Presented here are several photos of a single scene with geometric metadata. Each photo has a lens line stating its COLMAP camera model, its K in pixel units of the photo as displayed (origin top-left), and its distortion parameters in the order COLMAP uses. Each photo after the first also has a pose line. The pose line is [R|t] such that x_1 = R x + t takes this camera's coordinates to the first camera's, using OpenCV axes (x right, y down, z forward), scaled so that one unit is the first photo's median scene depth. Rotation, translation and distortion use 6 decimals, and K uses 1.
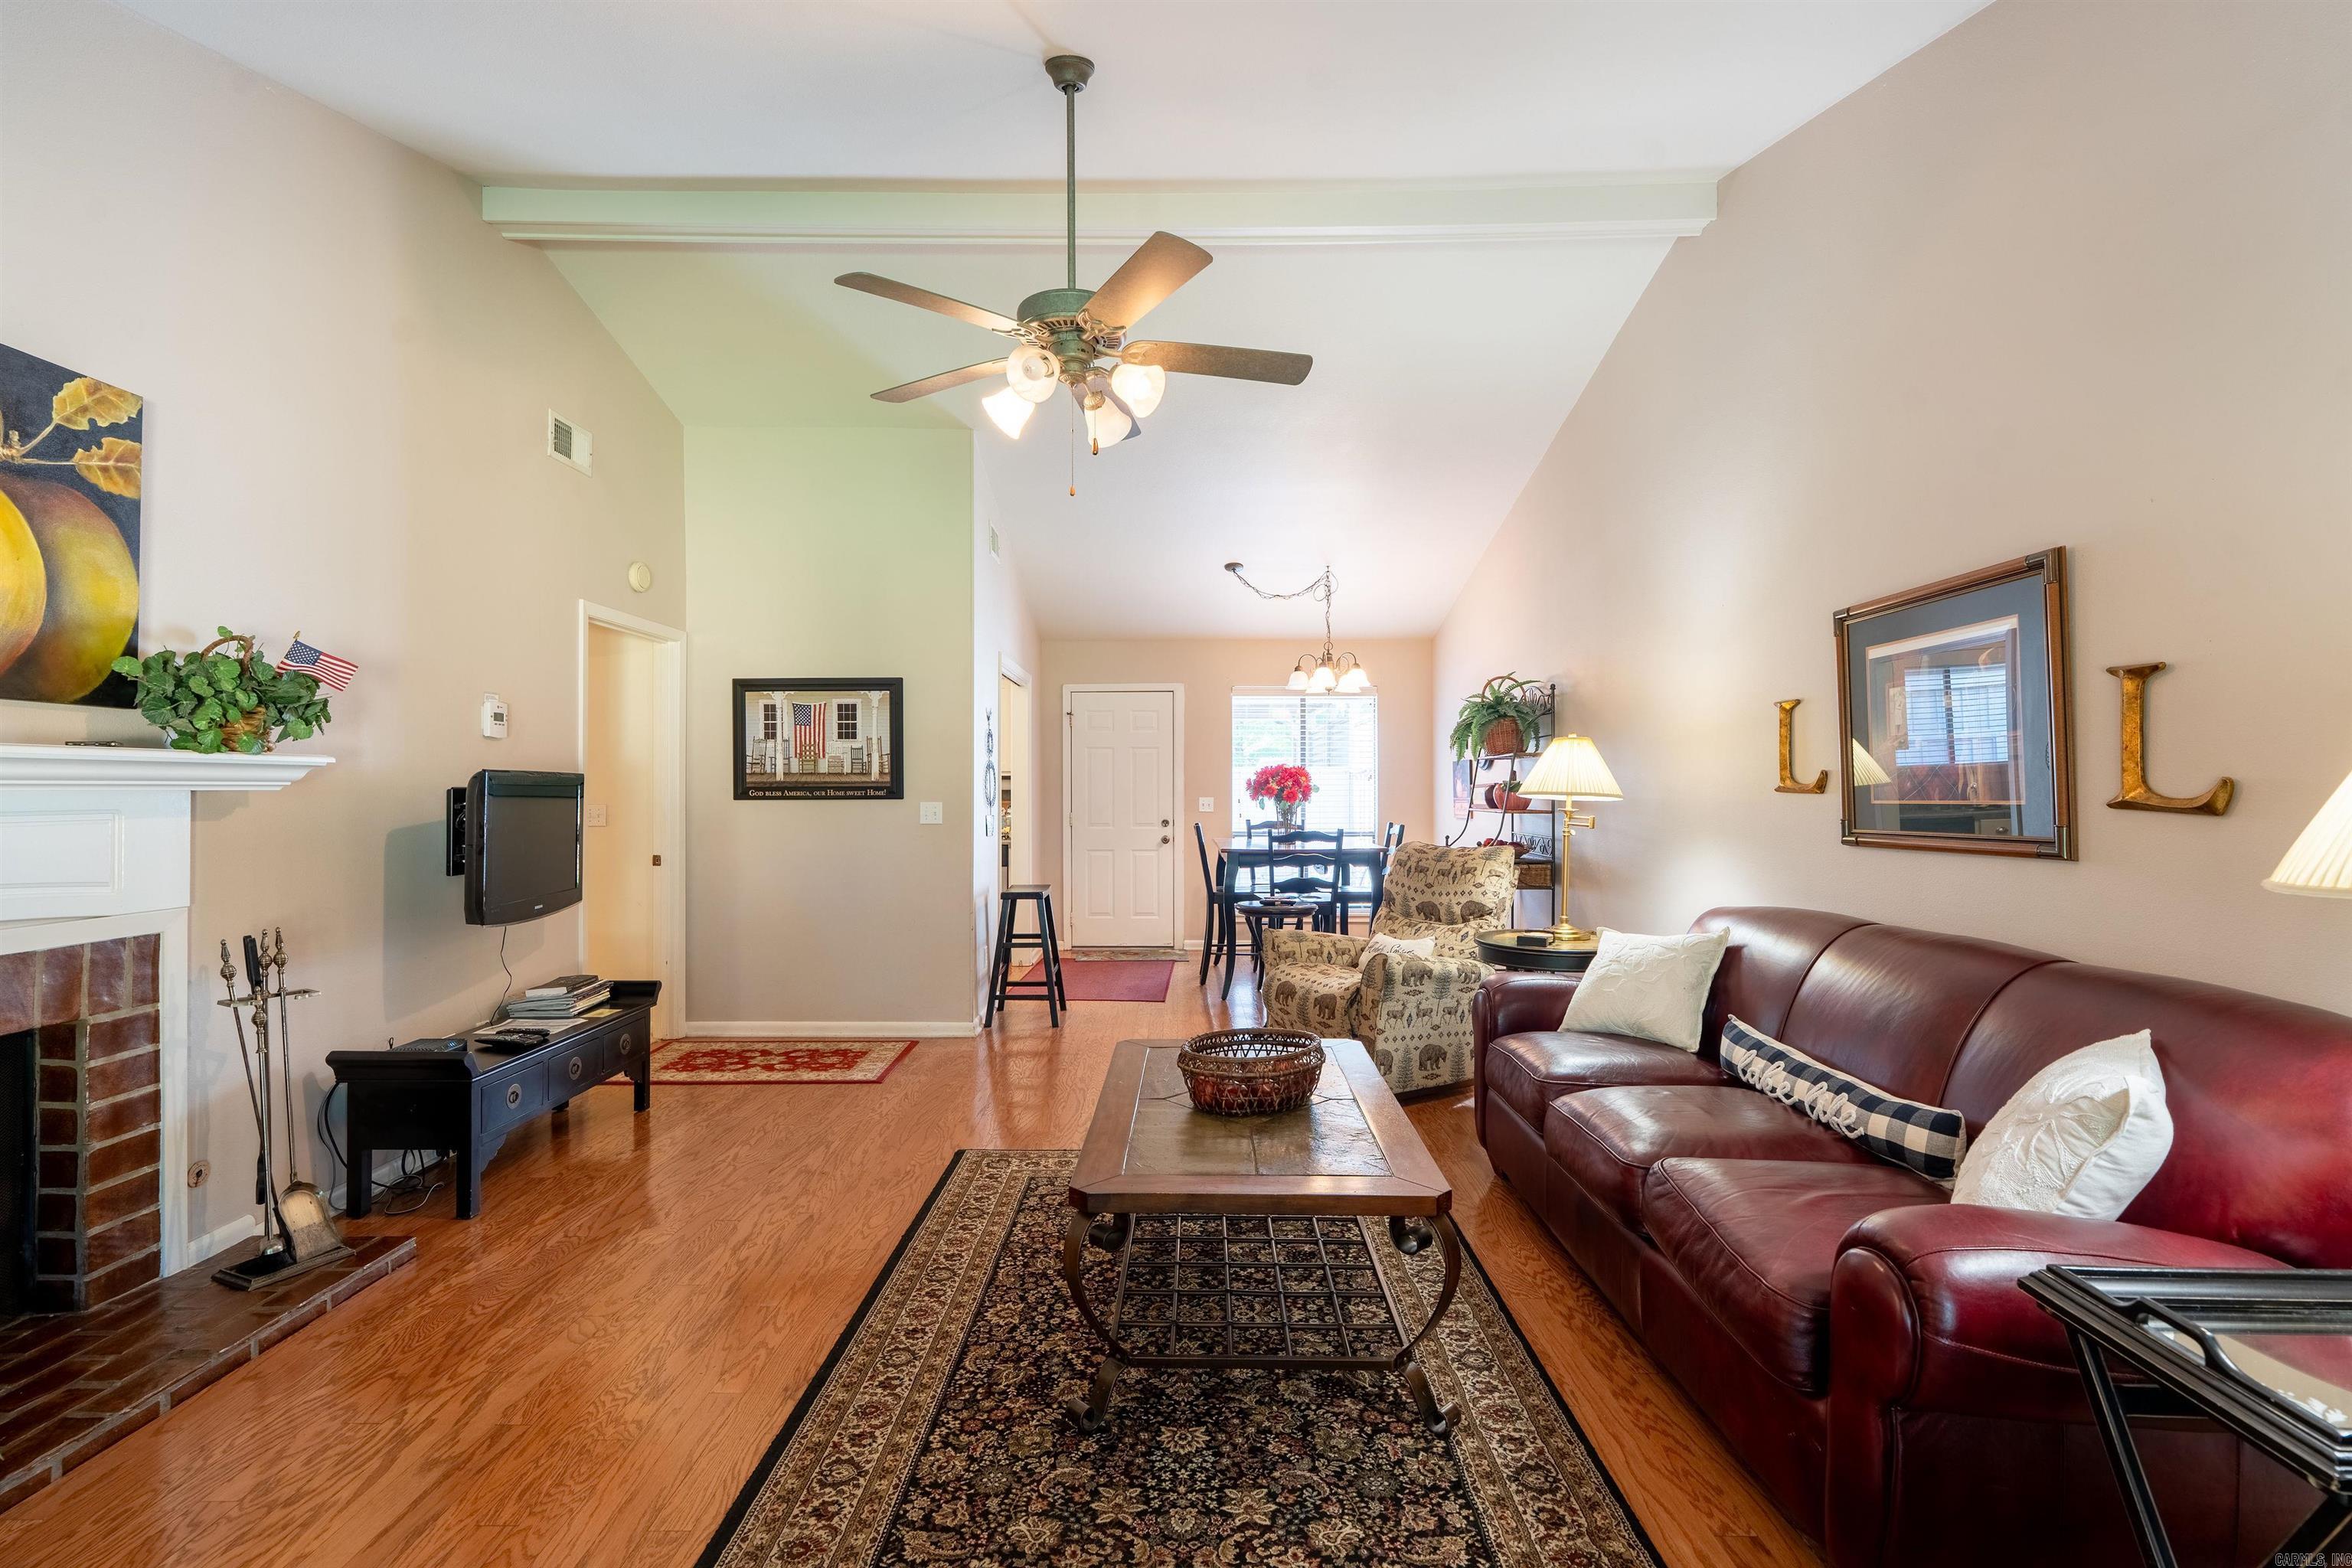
lens RADIAL K [[1059.7, 0, 1182.1], [0, 1059.7, 781.1], [0, 0, 1]] dist [-0.006564, 0.002579]
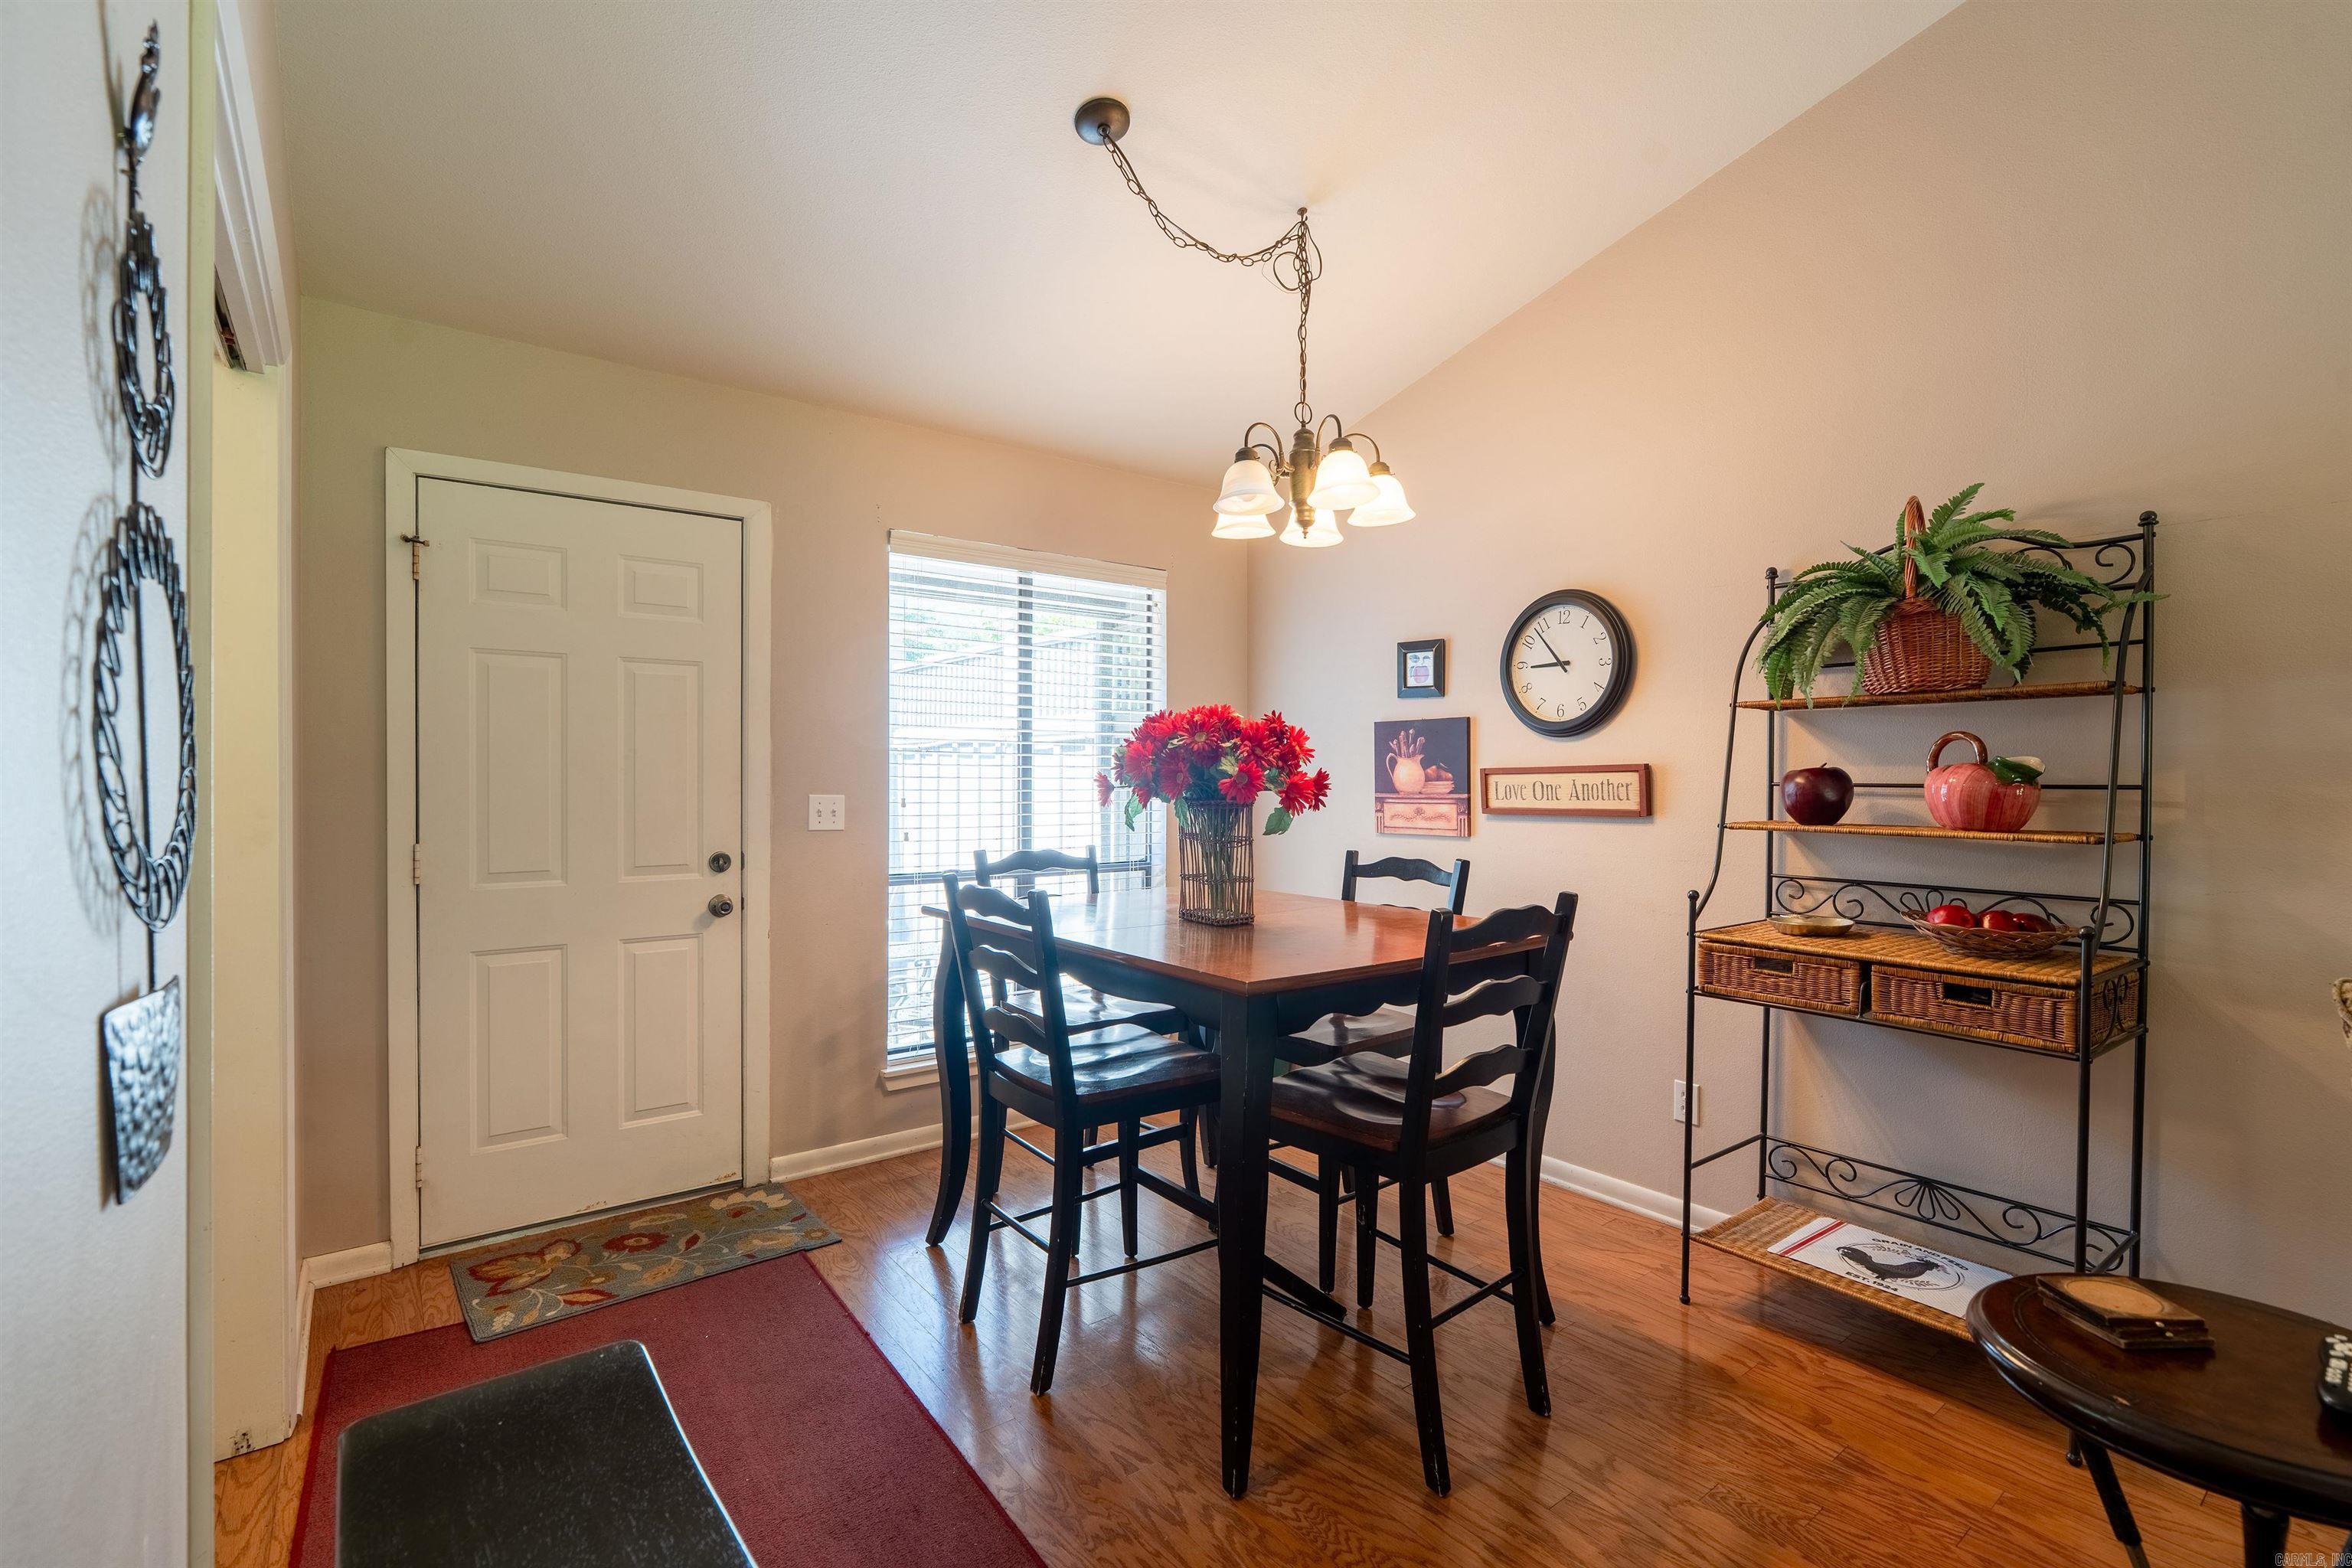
lens RADIAL K [[1059.7, 0, 1169.3], [0, 1059.7, 781.1], [0, 0, 1]] dist [-0.006564, 0.002579]
pose [[0.795248, 0.000459, 0.606284, -0.118060], [-0.008542, 0.999909, 0.010447, 0.005016], [-0.606224, -0.013487, 0.795179, 0.601234]]
